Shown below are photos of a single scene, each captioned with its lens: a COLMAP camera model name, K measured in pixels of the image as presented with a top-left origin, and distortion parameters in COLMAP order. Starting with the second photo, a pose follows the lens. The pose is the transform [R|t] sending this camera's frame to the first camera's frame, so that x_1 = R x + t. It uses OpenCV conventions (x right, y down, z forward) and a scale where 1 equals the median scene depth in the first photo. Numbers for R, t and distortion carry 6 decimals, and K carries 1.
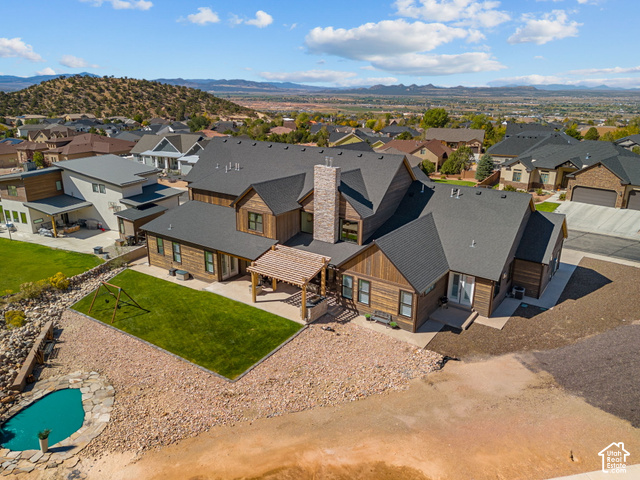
lens RADIAL K [[473.2, 0, 319.3], [0, 473.2, 235.6], [0, 0, 1]] dist [0.041354, -0.007993]
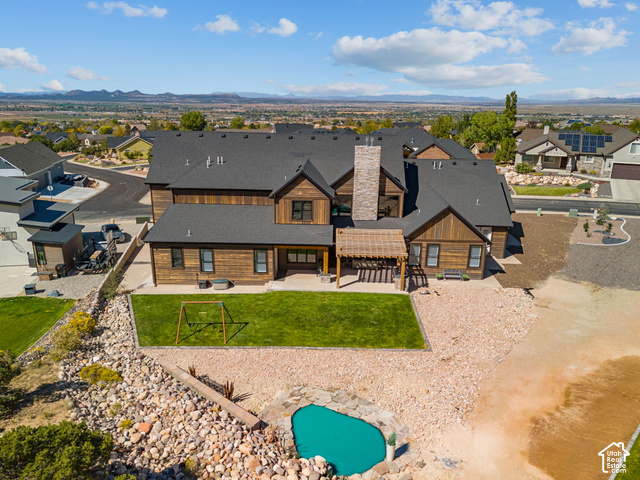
lens RADIAL K [[473.2, 0, 319.3], [0, 473.2, 235.6], [0, 0, 1]] dist [0.041354, -0.007993]
pose [[0.840591, -0.154514, 0.519166, -0.668838], [0.161347, 0.986368, 0.032323, -0.004381], [-0.517083, 0.056596, 0.854062, 0.183995]]
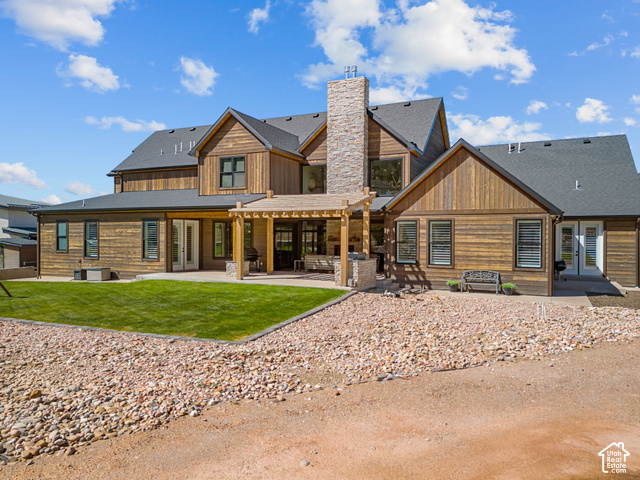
lens RADIAL K [[473.2, 0, 319.3], [0, 473.2, 235.6], [0, 0, 1]] dist [0.041354, -0.007993]
pose [[0.986350, -0.006499, 0.164534, -0.138294], [0.055552, 0.953772, -0.295351, 0.261787], [-0.155009, 0.300460, 0.941114, 0.464649]]
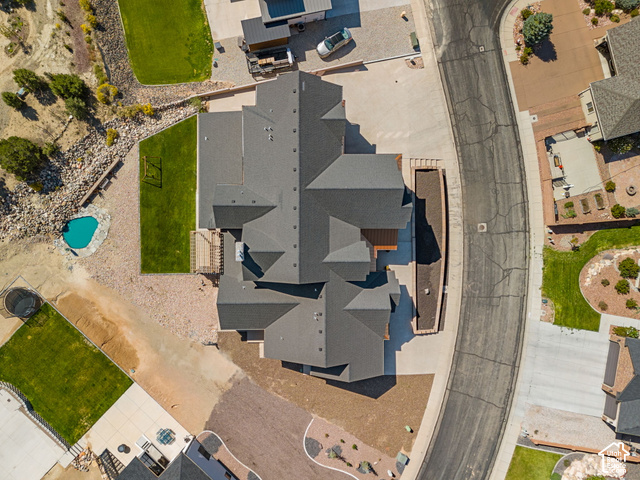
lens RADIAL K [[473.2, 0, 319.3], [0, 473.2, 235.6], [0, 0, 1]] dist [0.041354, -0.007993]
pose [[0.573112, 0.819475, -0.001795, 0.120151], [-0.263873, 0.186617, 0.946332, -1.593946], [0.775831, -0.541881, 0.323190, 0.789711]]
